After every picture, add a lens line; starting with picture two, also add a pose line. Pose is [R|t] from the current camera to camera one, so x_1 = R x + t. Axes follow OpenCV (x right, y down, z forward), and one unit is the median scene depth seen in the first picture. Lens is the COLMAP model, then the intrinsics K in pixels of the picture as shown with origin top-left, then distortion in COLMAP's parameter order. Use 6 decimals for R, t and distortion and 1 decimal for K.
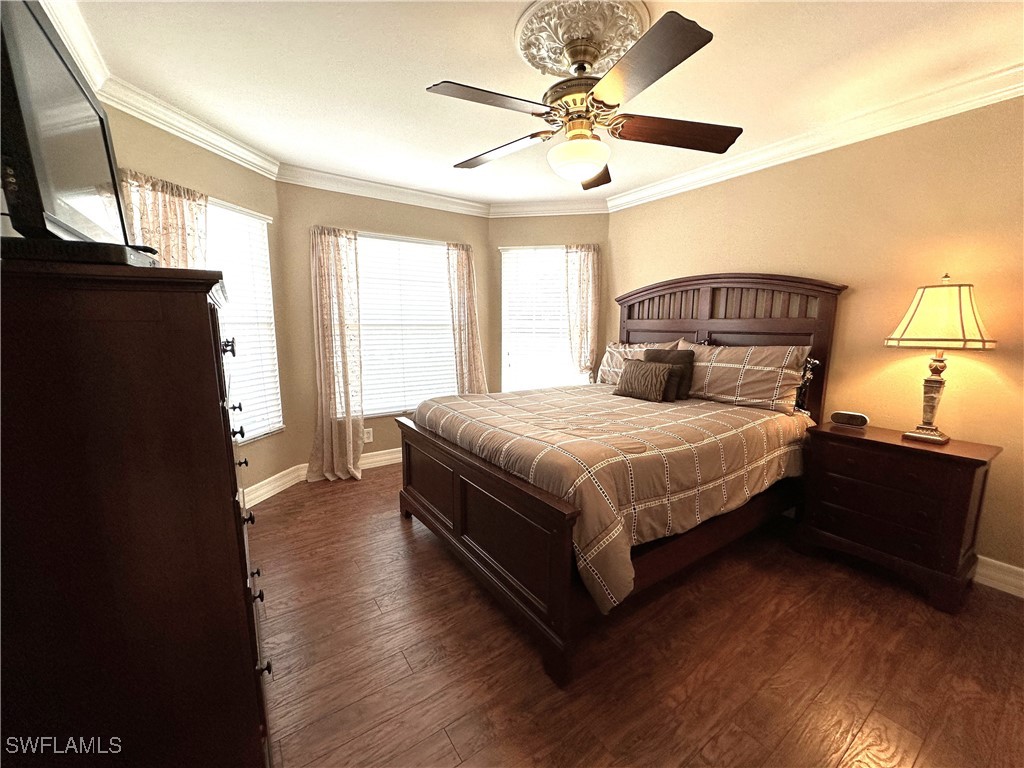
lens RADIAL K [[408.9, 0, 516.5], [0, 408.9, 384.6], [0, 0, 1]] dist [-0.001075, -0.000002]
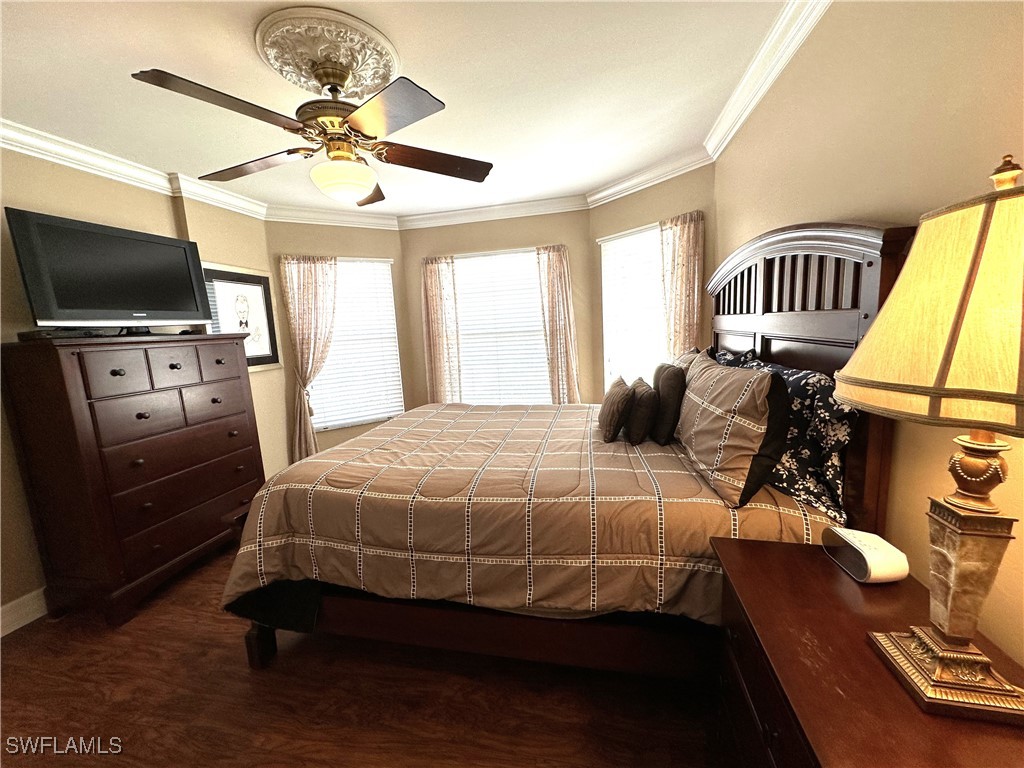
lens RADIAL K [[408.9, 0, 513.9], [0, 408.9, 386.7], [0, 0, 1]] dist [-0.001075, -0.000002]
pose [[0.684506, 0.067934, -0.725835, 0.681051], [-0.051057, 0.997671, 0.045226, -0.068016], [0.727217, 0.006102, 0.686380, 0.361375]]
